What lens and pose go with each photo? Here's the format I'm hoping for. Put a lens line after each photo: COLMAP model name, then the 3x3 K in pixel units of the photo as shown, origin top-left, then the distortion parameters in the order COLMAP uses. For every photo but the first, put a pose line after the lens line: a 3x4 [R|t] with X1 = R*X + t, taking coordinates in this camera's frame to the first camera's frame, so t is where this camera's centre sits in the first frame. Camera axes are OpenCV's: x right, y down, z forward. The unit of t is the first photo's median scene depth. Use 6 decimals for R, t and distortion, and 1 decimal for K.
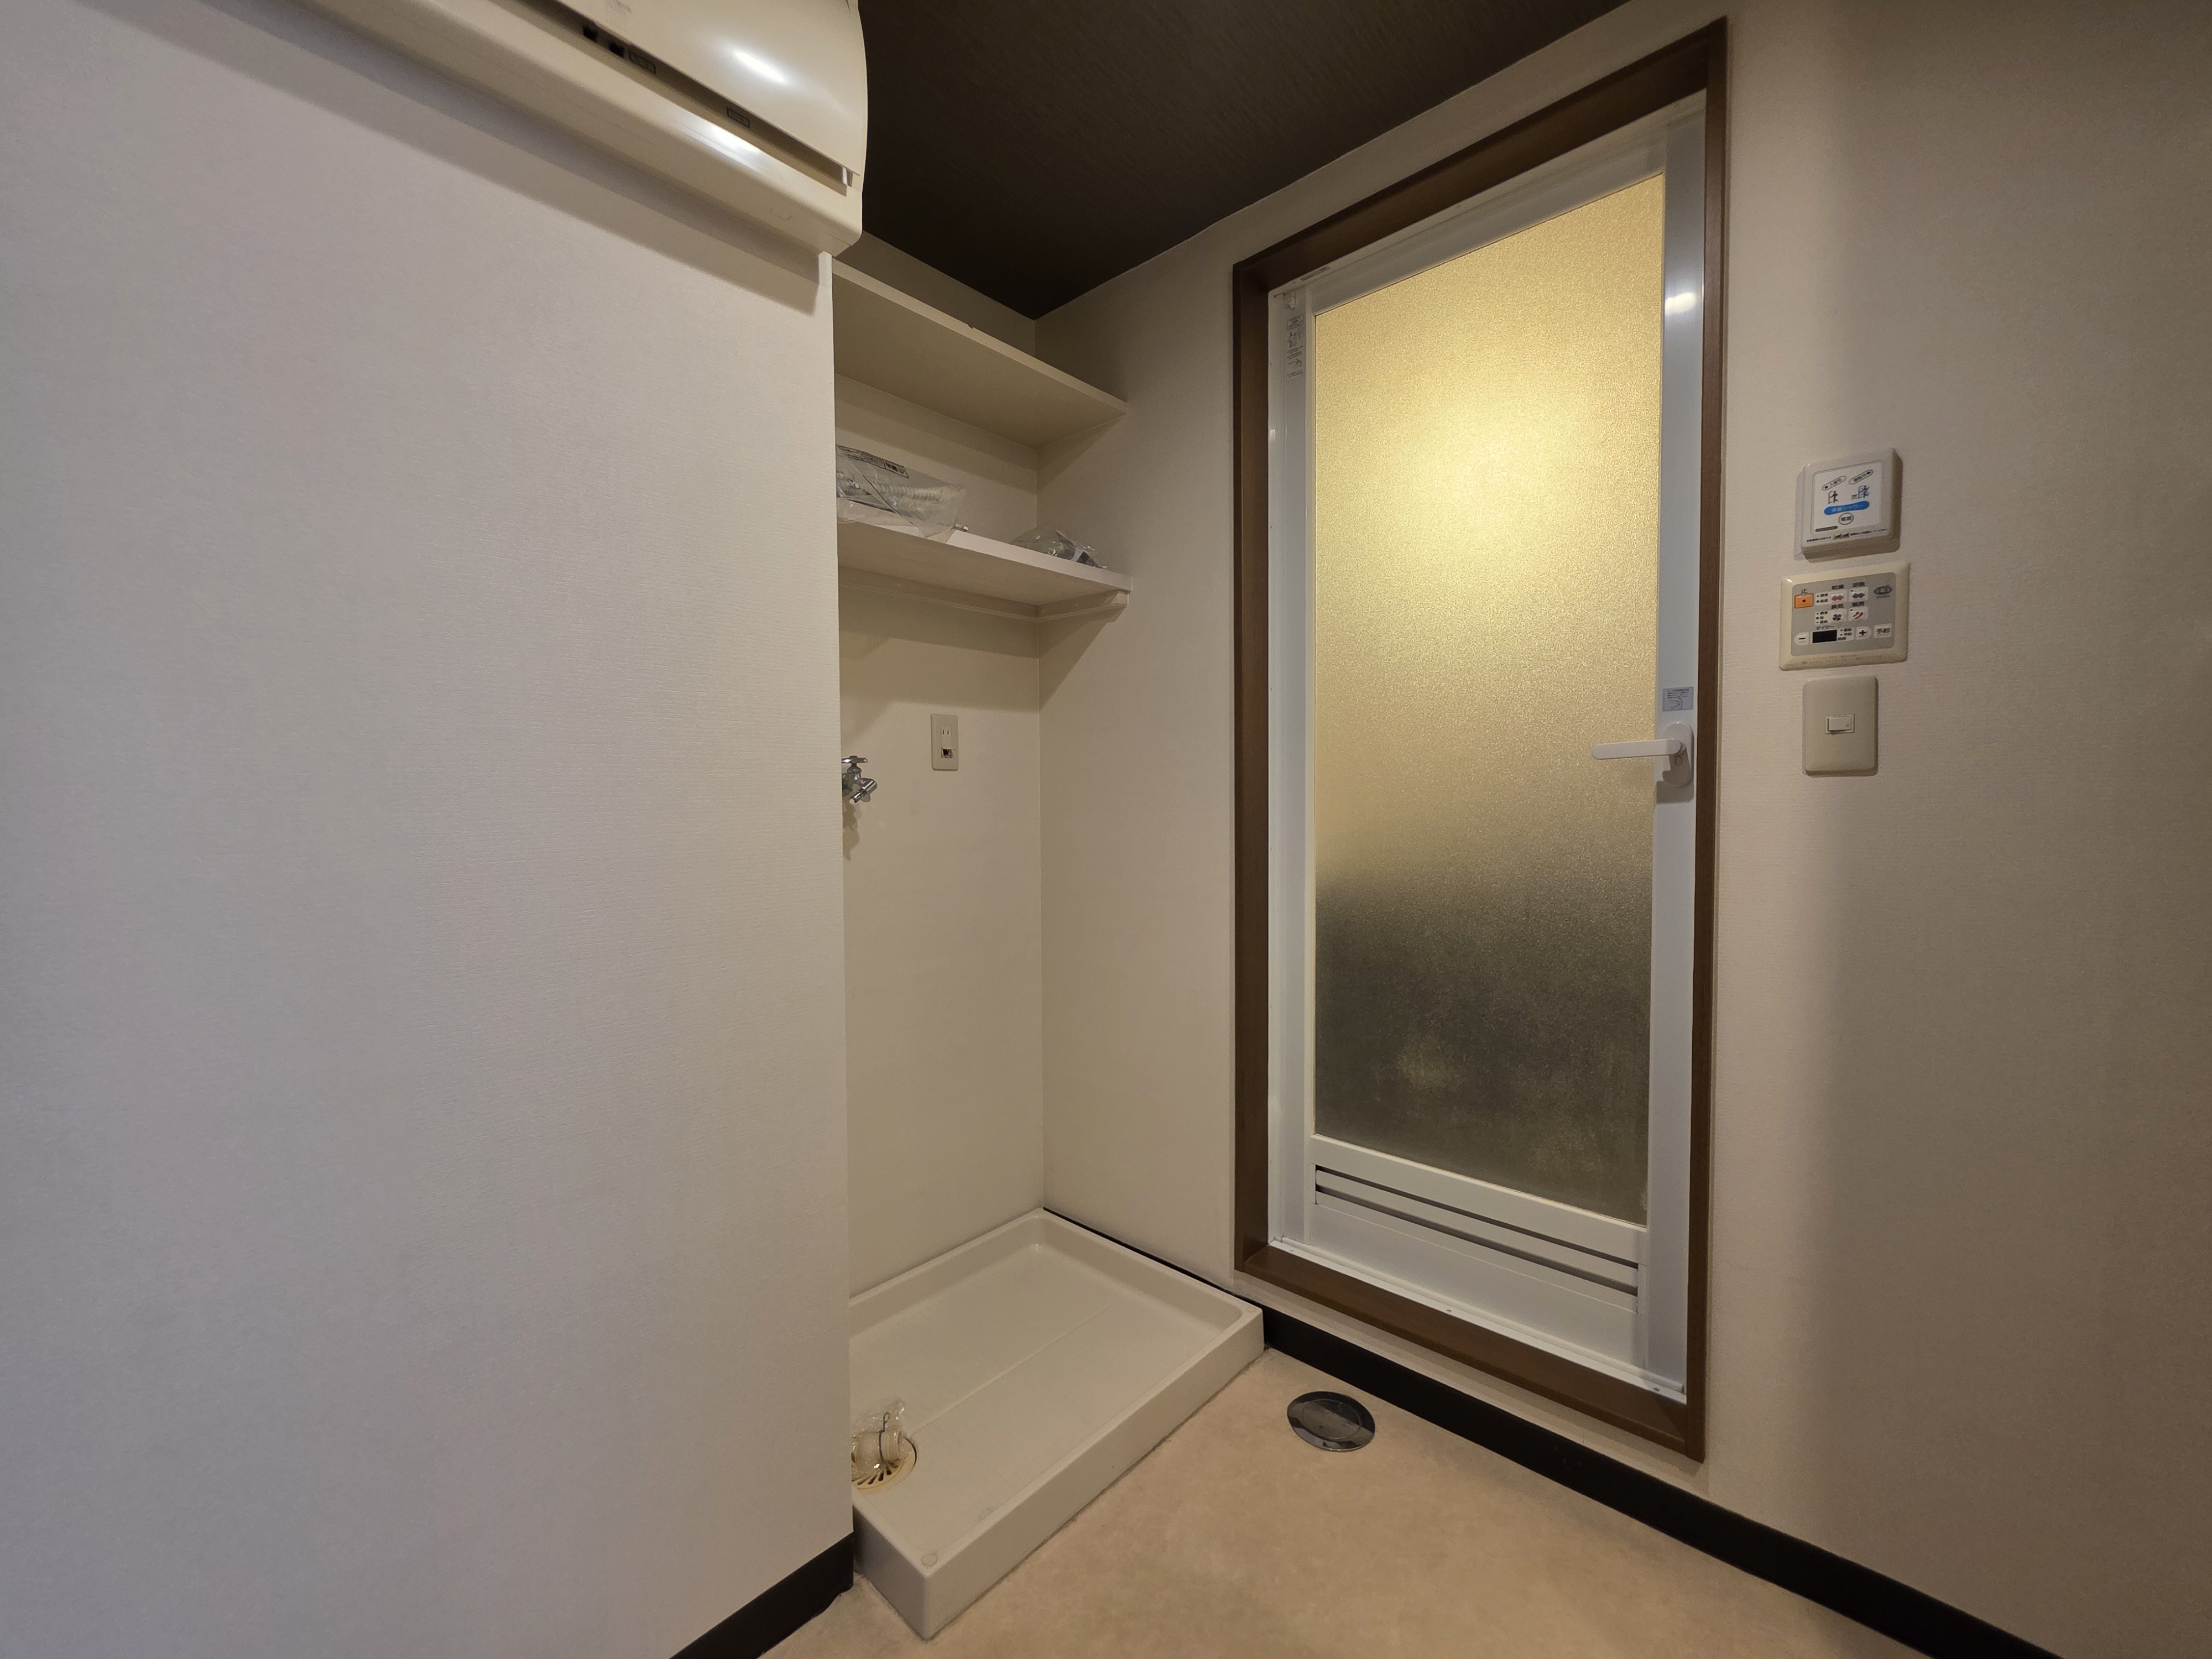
lens RADIAL K [[880.5, 0, 1112.7], [0, 880.5, 826.0], [0, 0, 1]] dist [-0.000350, -0.000787]
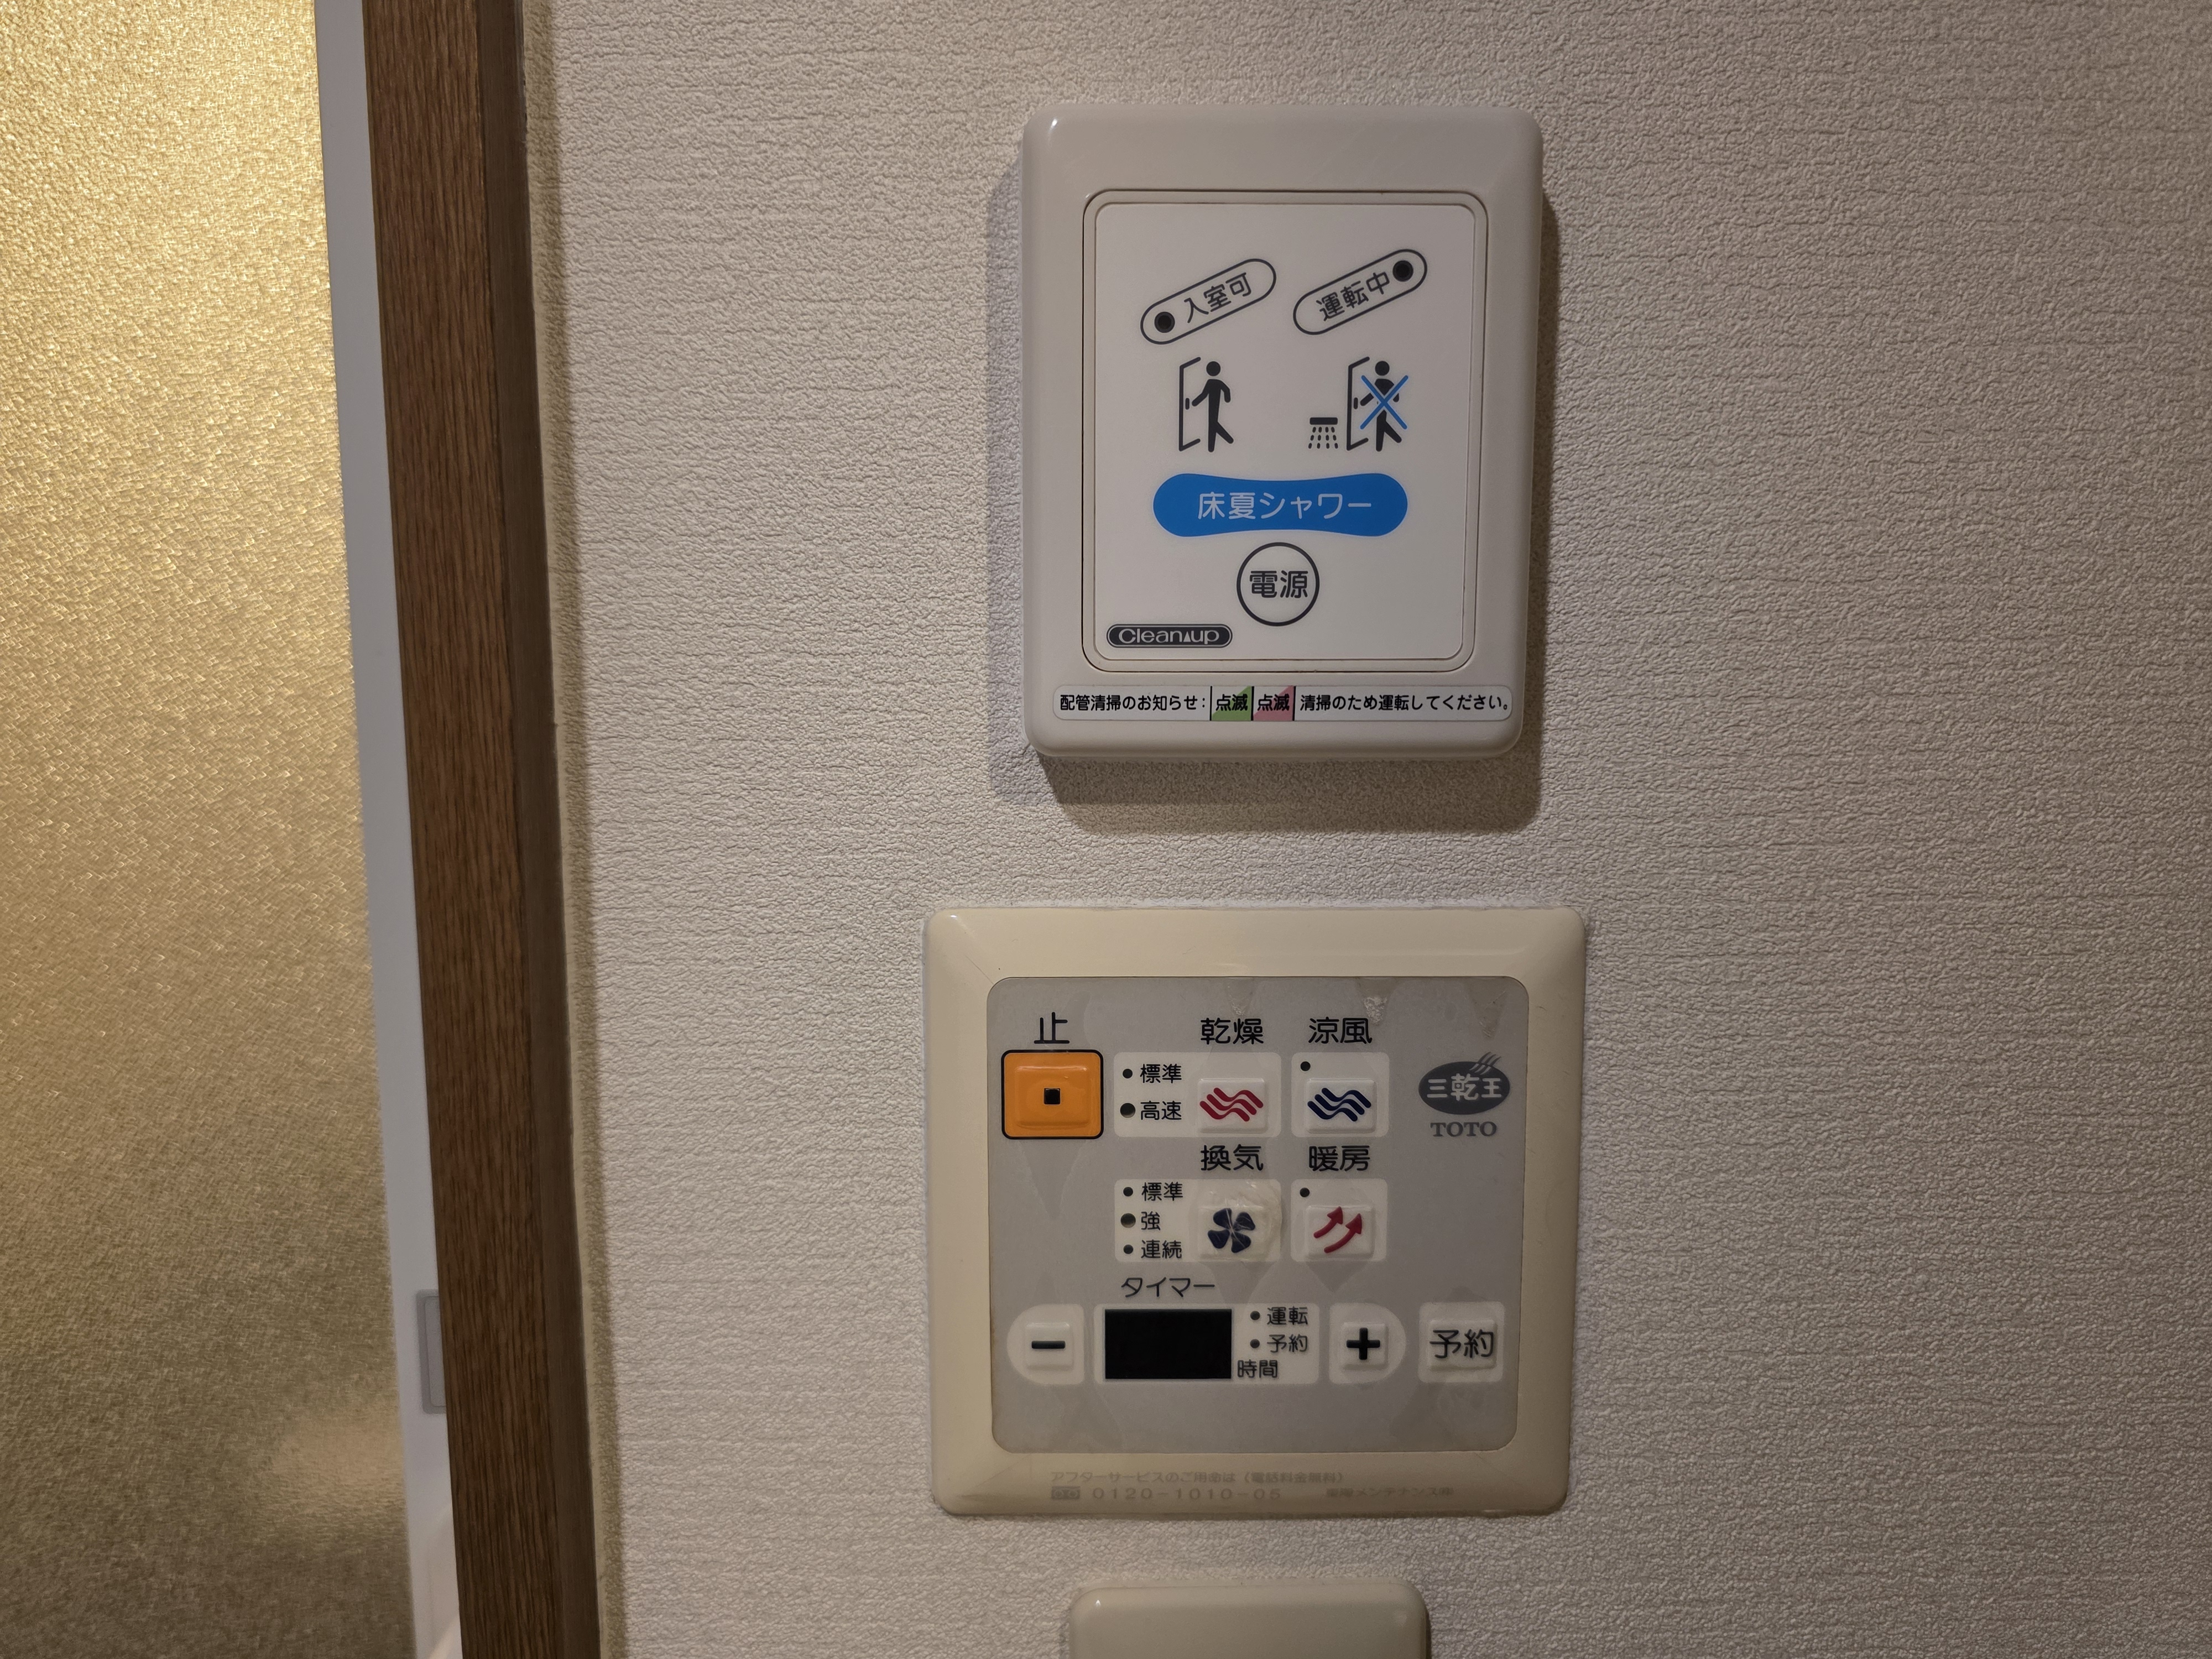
lens RADIAL K [[1495.2, 0, 1107.9], [0, 1495.2, 821.6], [0, 0, 1]] dist [-0.000140, -0.003685]
pose [[0.758611, -0.079903, 0.646626, 0.653486], [0.021964, 0.995024, 0.097186, -0.332865], [-0.651174, -0.059524, 0.756591, 0.831602]]
